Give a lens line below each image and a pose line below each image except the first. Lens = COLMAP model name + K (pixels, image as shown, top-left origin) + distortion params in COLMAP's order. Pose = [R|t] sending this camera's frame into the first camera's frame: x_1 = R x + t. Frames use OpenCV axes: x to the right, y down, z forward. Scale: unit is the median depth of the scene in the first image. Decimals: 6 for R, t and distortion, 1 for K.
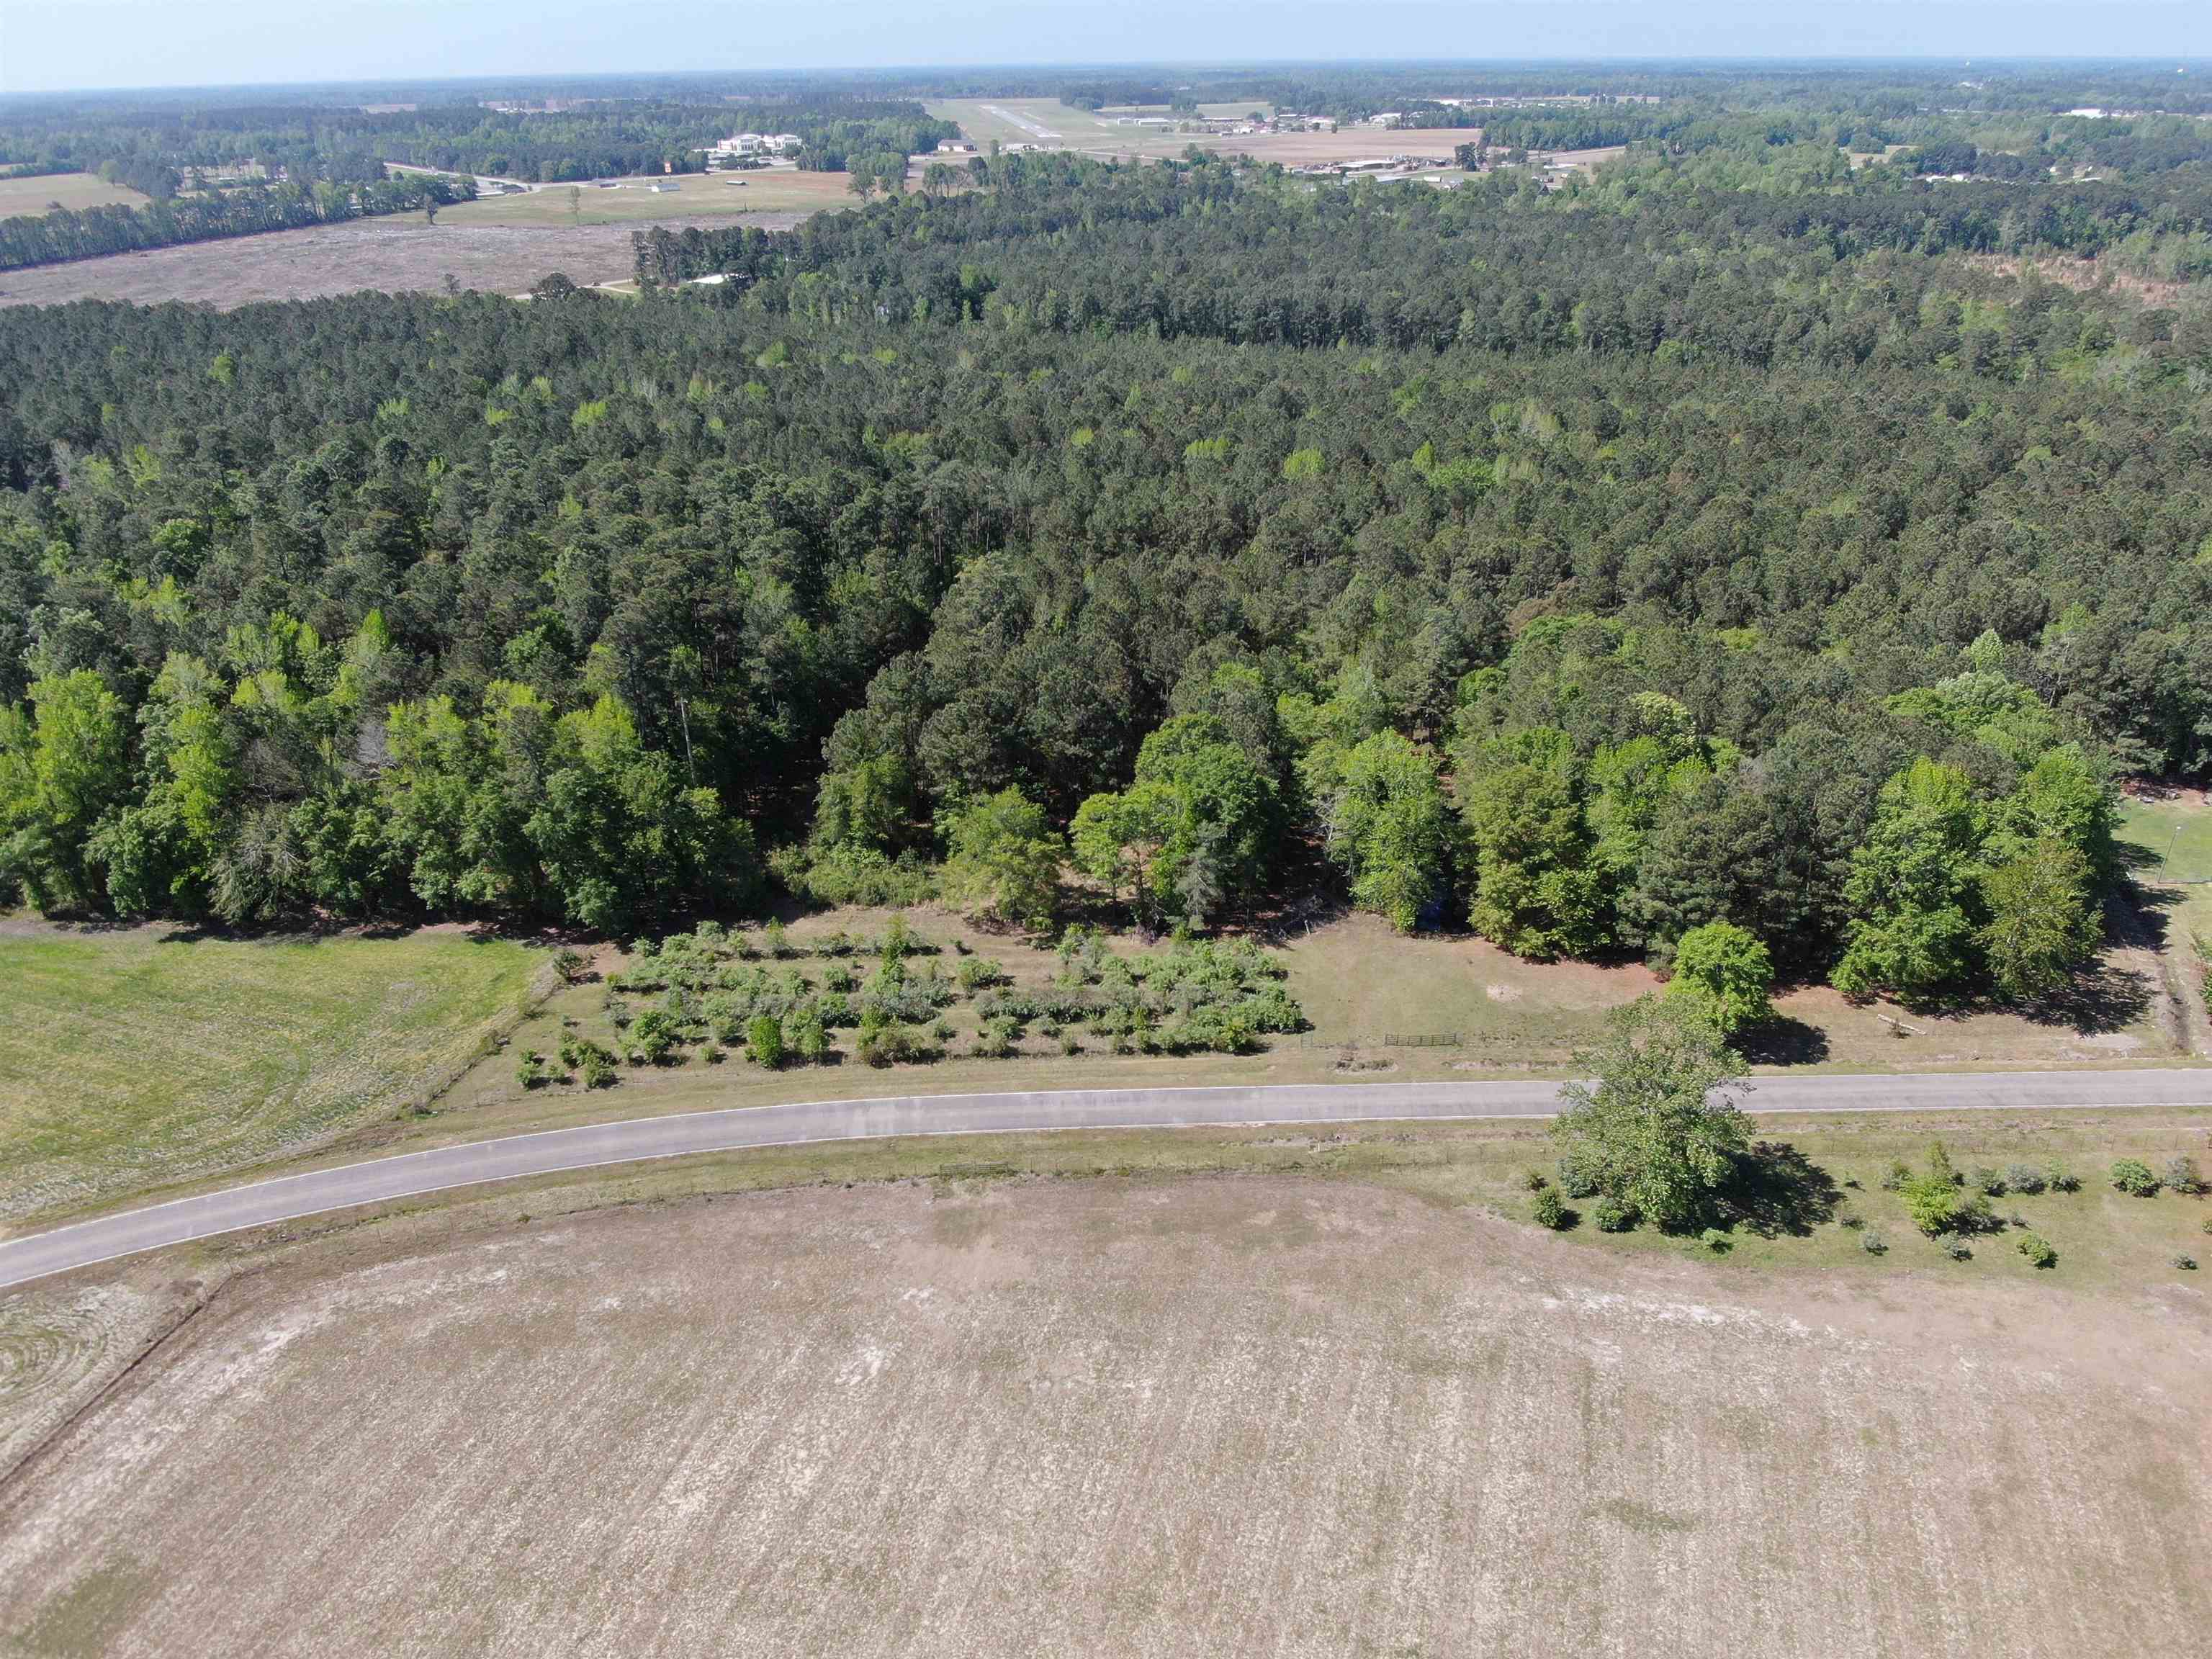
lens RADIAL K [[1653.5, 0, 1115.0], [0, 1653.5, 840.8], [0, 0, 1]] dist [-0.029613, 0.017443]
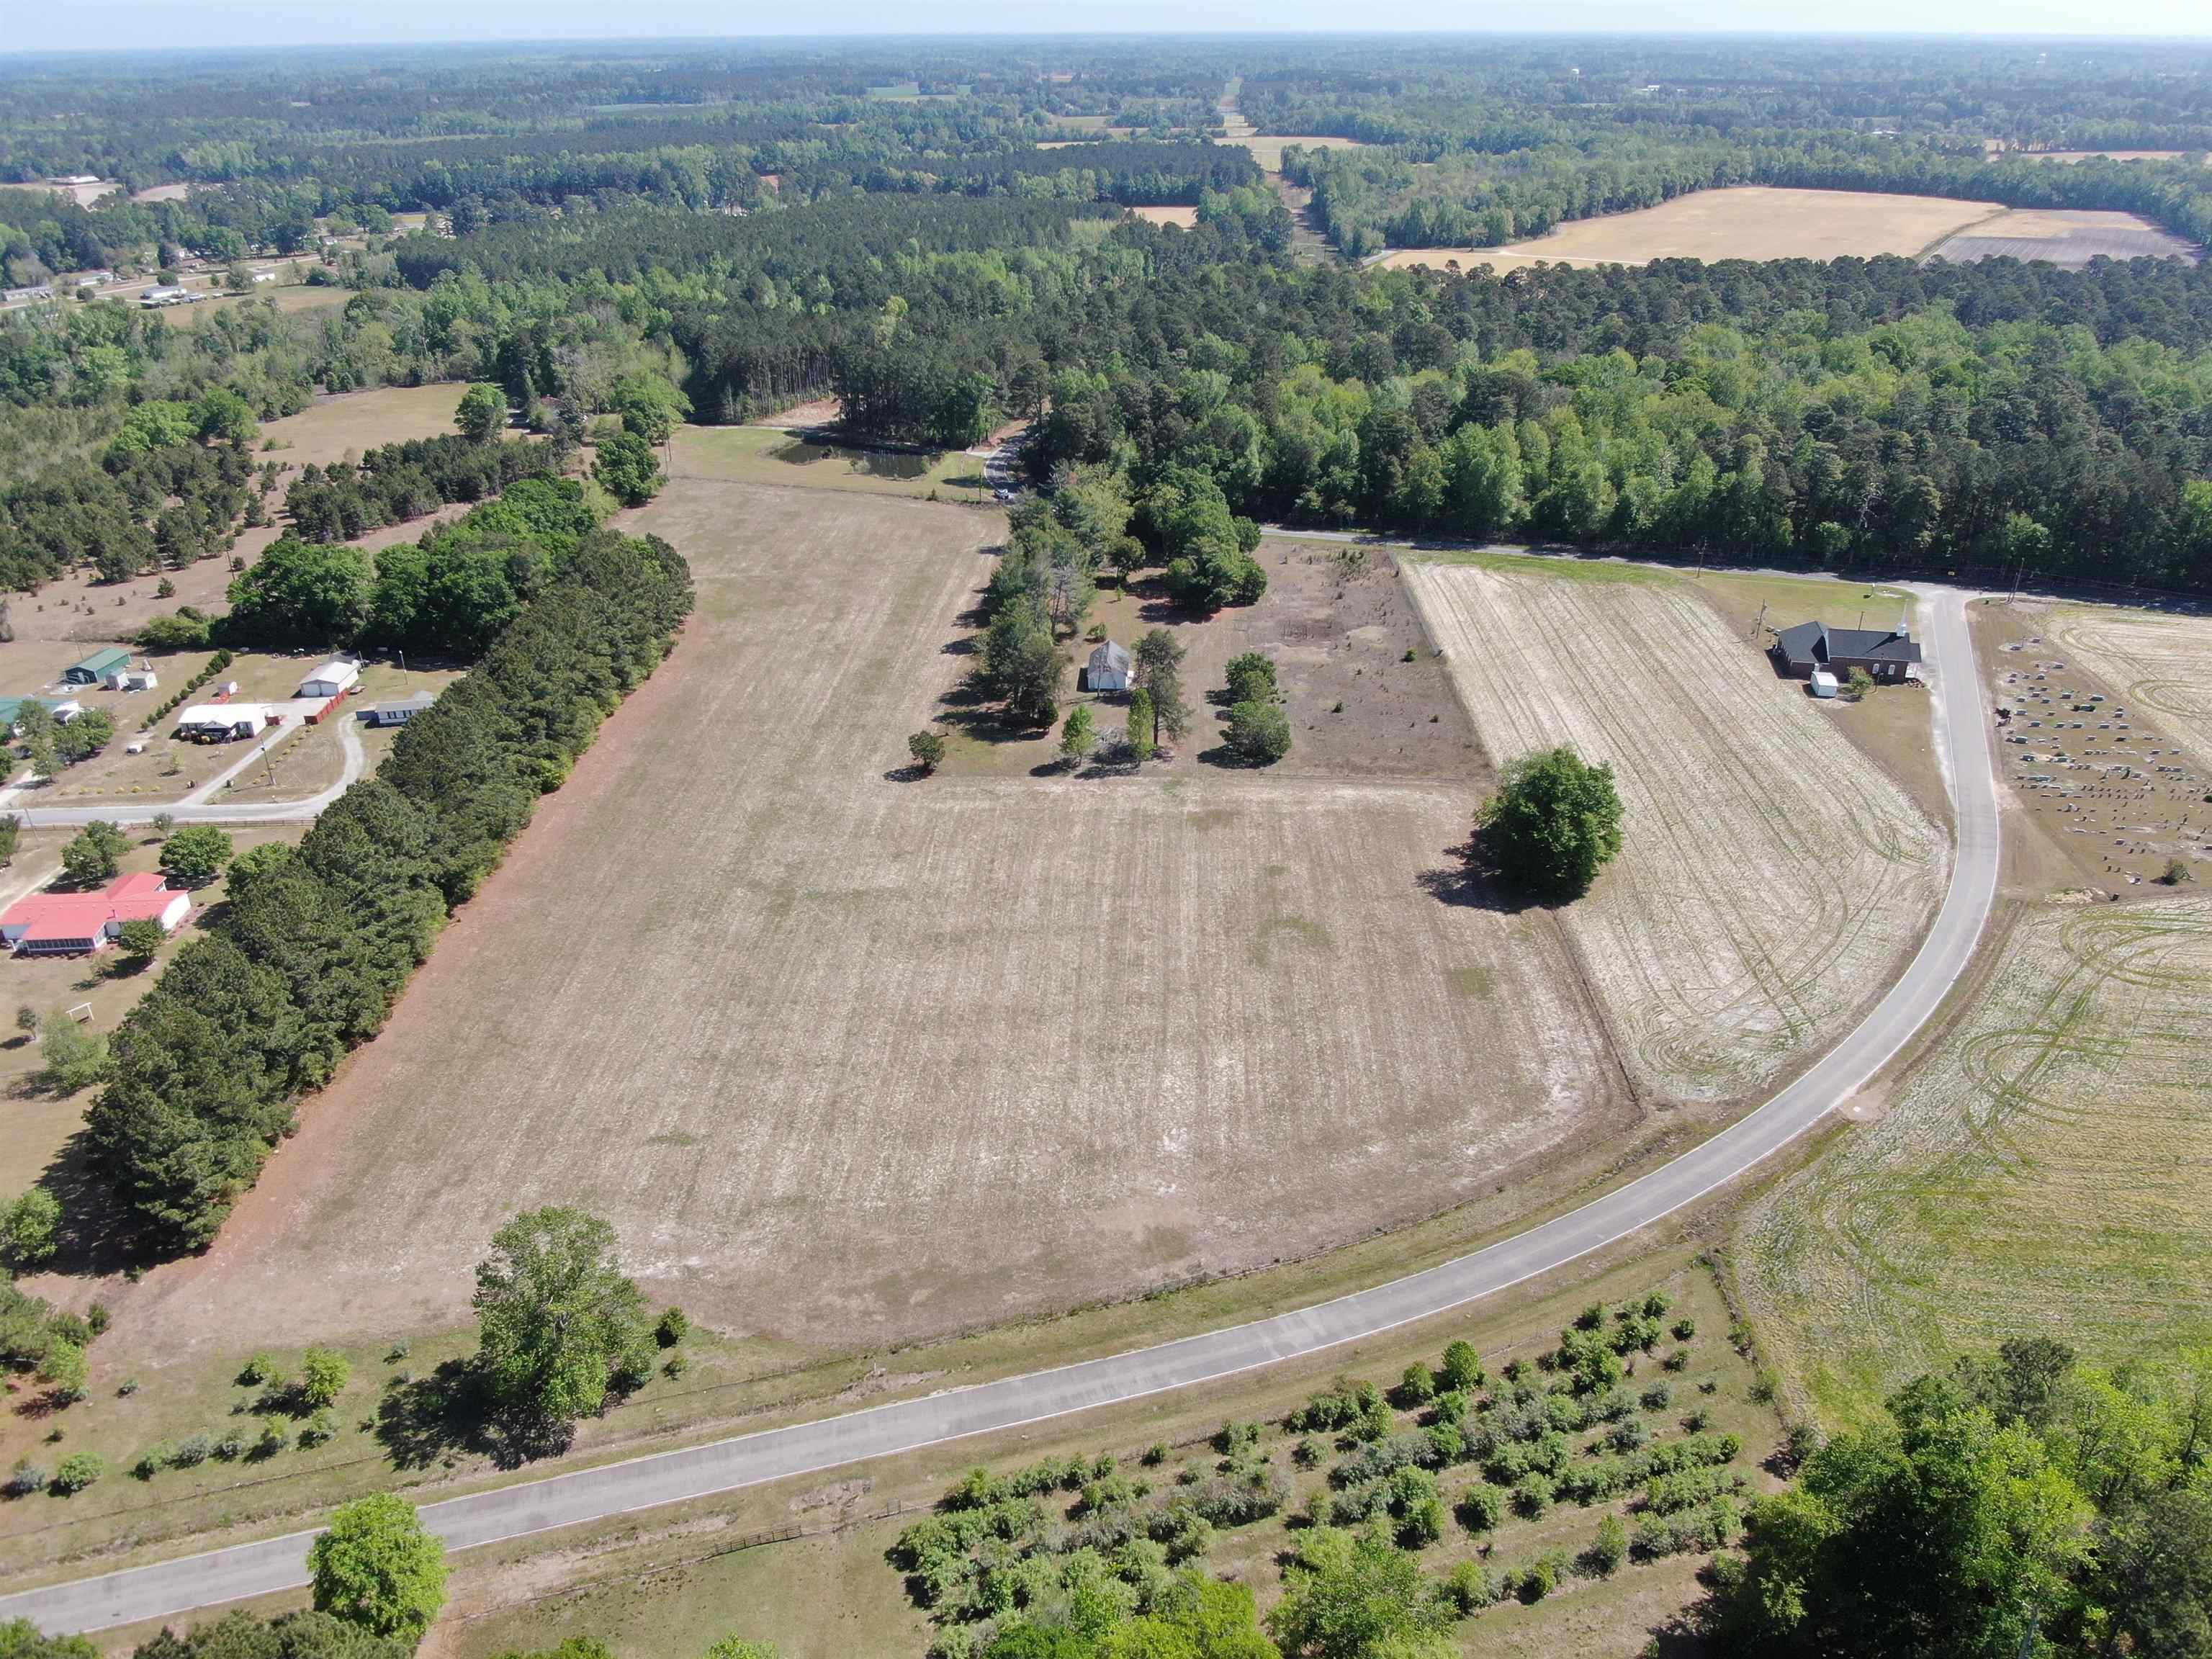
lens RADIAL K [[1653.5, 0, 1114.5], [0, 1653.5, 836.1], [0, 0, 1]] dist [-0.029613, 0.017443]
pose [[-0.966211, 0.135508, -0.219259, 0.118425], [-0.089888, 0.620104, 0.779353, -0.630270], [0.241572, 0.772728, -0.586971, 1.026137]]
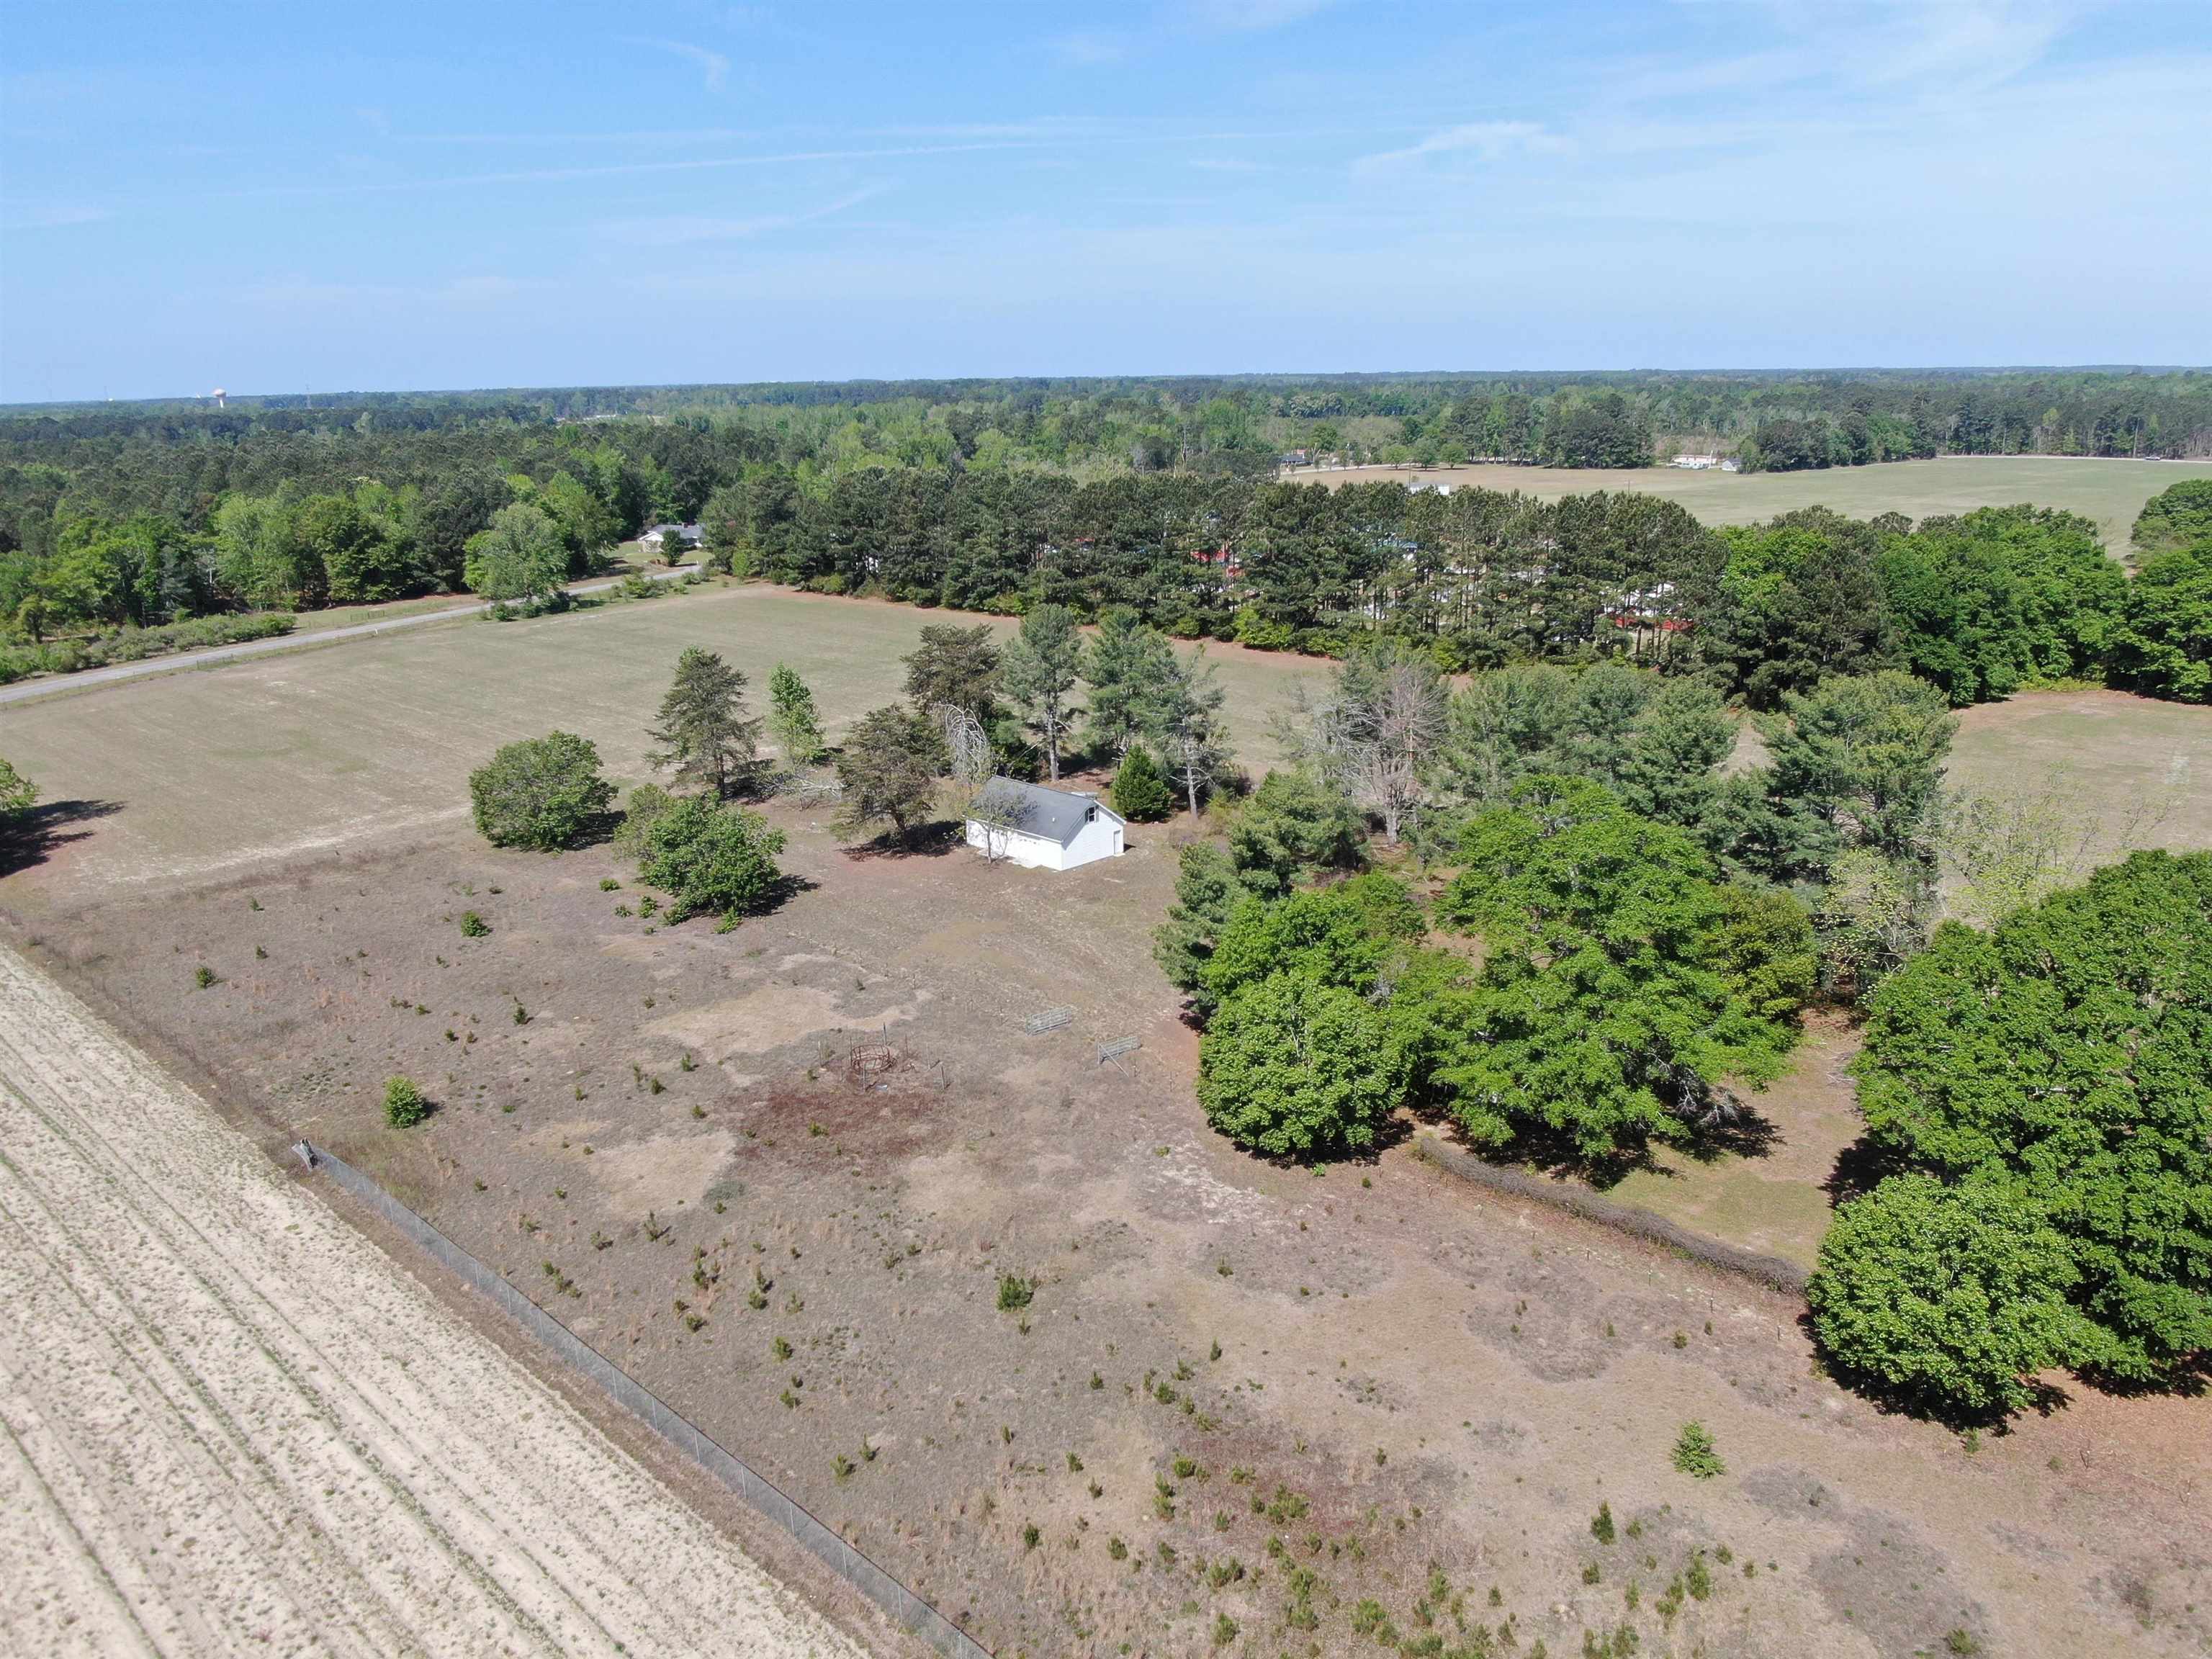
lens RADIAL K [[1653.5, 0, 1116.7], [0, 1653.5, 847.1], [0, 0, 1]] dist [-0.029613, 0.017443]
pose [[0.467427, -0.243593, 0.849809, -0.815342], [0.396661, 0.916879, 0.044639, 0.479670], [-0.790045, 0.316221, 0.525198, -0.396546]]
